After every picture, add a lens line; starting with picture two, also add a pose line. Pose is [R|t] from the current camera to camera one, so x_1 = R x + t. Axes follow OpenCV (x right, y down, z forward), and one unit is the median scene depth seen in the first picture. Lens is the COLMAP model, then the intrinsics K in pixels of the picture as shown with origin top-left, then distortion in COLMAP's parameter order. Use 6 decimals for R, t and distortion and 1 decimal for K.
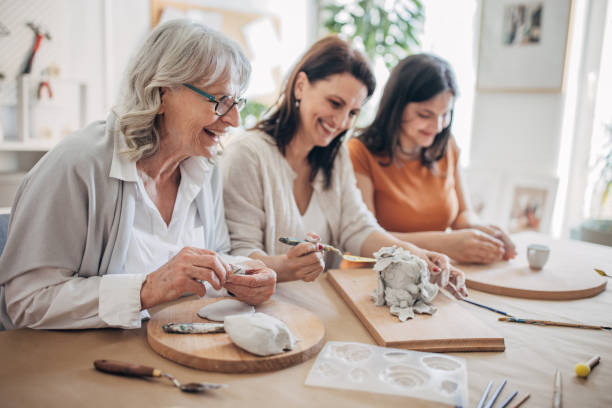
lens RADIAL K [[588.0, 0, 278.3], [0, 588.0, 201.9], [0, 0, 1]] dist [-0.013692, 0.000000]
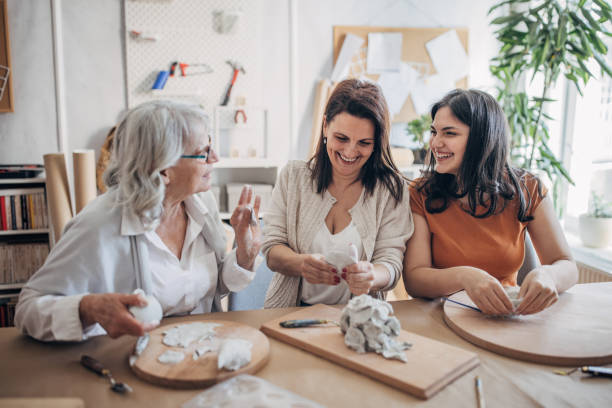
lens RADIAL K [[580.0, 0, 290.8], [0, 580.0, 198.5], [0, 0, 1]] dist [-0.001258, 0.000000]
pose [[0.898023, 0.034030, -0.438631, 0.638022], [-0.028432, 0.999409, 0.019325, -0.134619], [0.439029, -0.004883, 0.898460, -0.060879]]
